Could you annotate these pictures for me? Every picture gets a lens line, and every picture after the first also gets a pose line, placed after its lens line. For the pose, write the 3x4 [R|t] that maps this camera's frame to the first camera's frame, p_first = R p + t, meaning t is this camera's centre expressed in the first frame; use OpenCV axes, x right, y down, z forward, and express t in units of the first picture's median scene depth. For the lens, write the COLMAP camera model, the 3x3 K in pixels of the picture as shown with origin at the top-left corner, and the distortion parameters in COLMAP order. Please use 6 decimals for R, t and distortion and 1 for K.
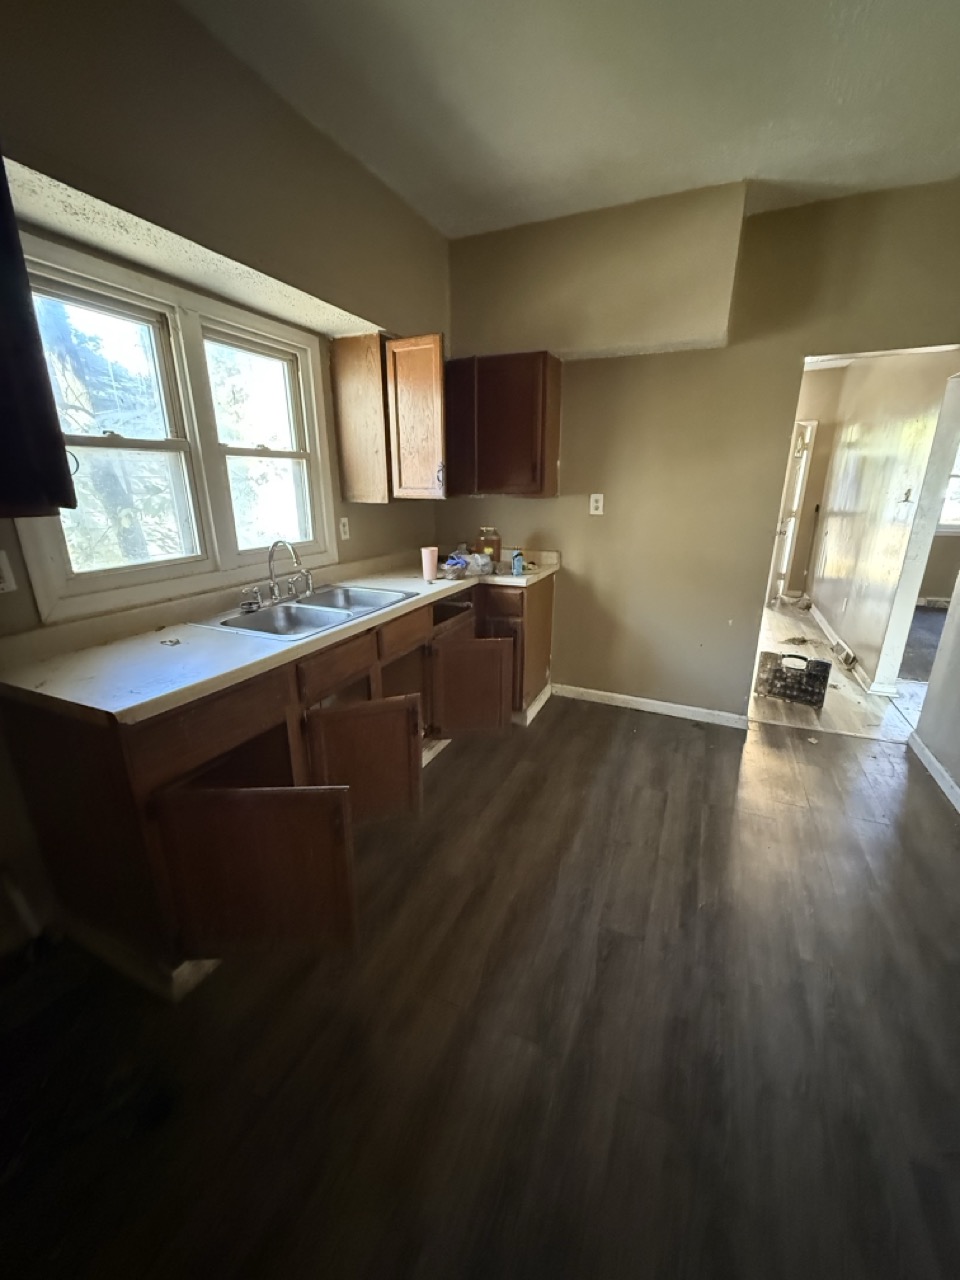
lens RADIAL K [[508.4, 0, 483.5], [0, 508.4, 638.5], [0, 0, 1]] dist [0.000224, -0.000017]
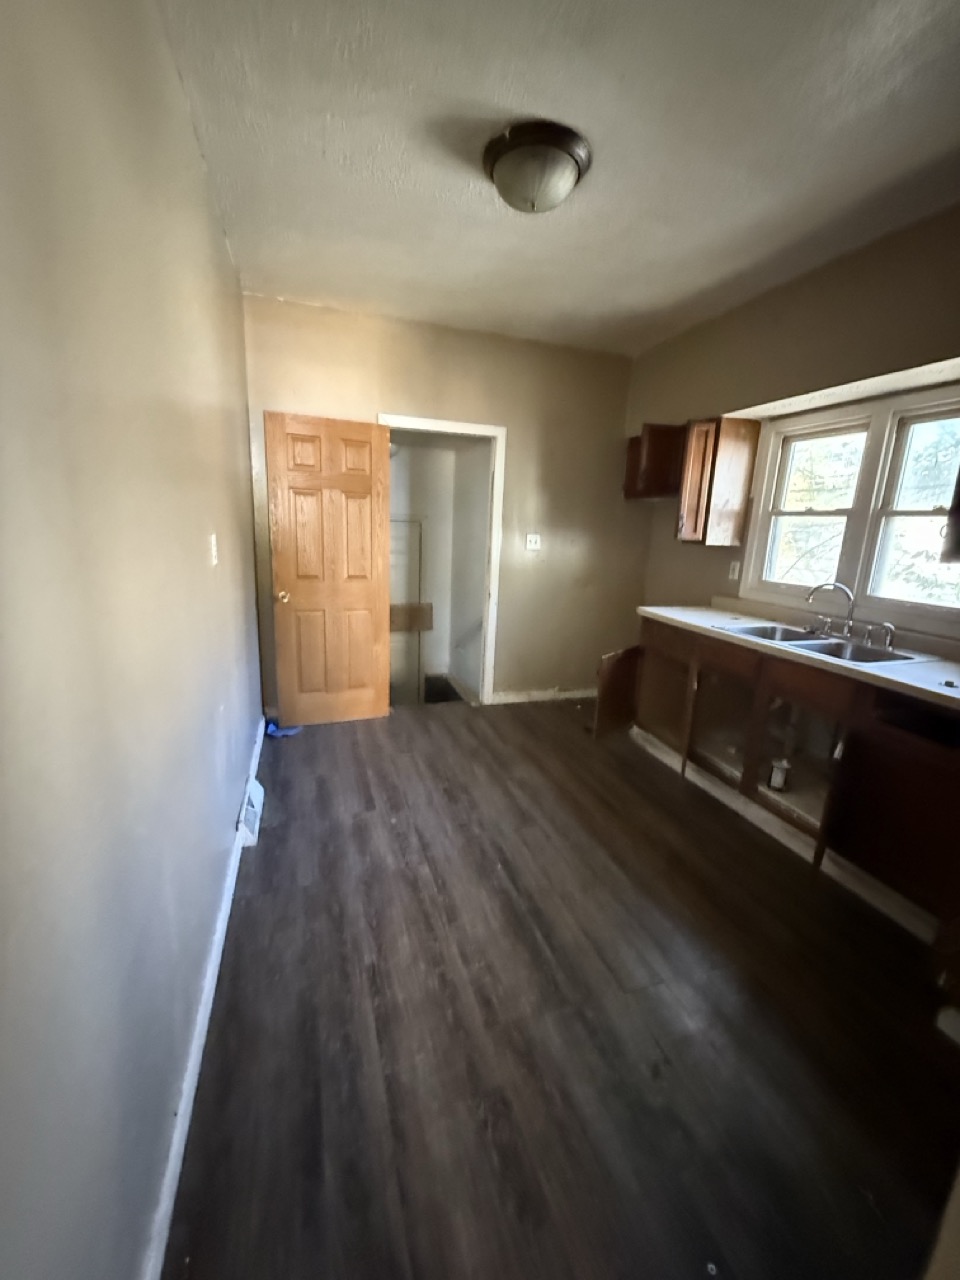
lens RADIAL K [[508.4, 0, 483.5], [0, 508.4, 638.5], [0, 0, 1]] dist [0.000224, -0.000017]
pose [[-0.729650, 0.115720, -0.673958, 1.136943], [-0.247235, 0.874263, 0.417778, -0.414159], [0.637562, 0.471458, -0.609296, 1.381648]]
